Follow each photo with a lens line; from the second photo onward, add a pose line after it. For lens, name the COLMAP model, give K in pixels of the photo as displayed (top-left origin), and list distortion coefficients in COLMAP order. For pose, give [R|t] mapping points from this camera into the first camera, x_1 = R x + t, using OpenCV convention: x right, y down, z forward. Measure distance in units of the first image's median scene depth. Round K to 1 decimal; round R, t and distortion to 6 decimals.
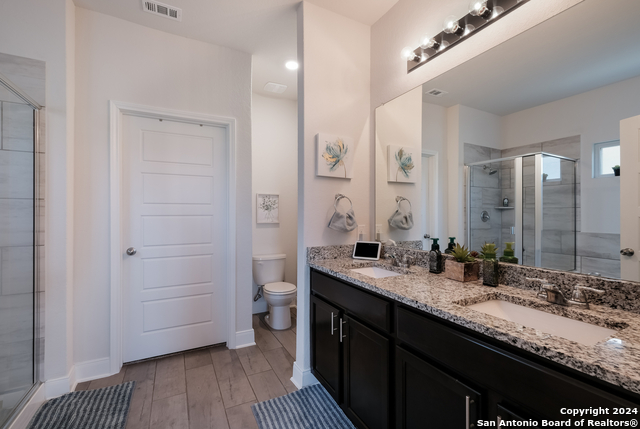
lens RADIAL K [[276.7, 0, 320.1], [0, 276.7, 212.3], [0, 0, 1]] dist [0.007021, 0.001772]
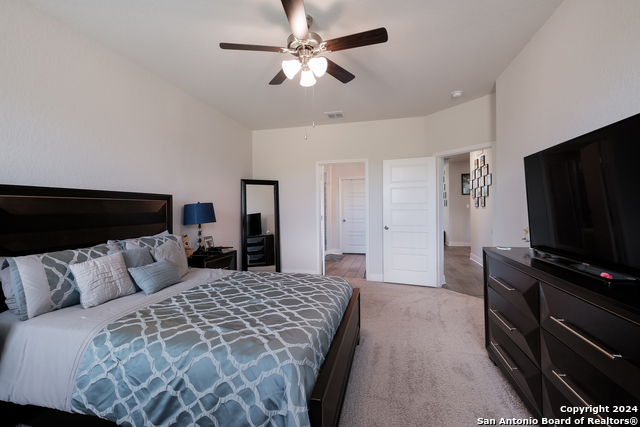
lens RADIAL K [[275.1, 0, 319.9], [0, 275.1, 211.0], [0, 0, 1]] dist [0.003946, -0.000077]
pose [[0.753025, -0.002748, -0.657987, 1.297709], [0.005270, 0.999984, 0.001855, 0.017854], [0.657971, -0.004864, 0.753027, -1.714291]]
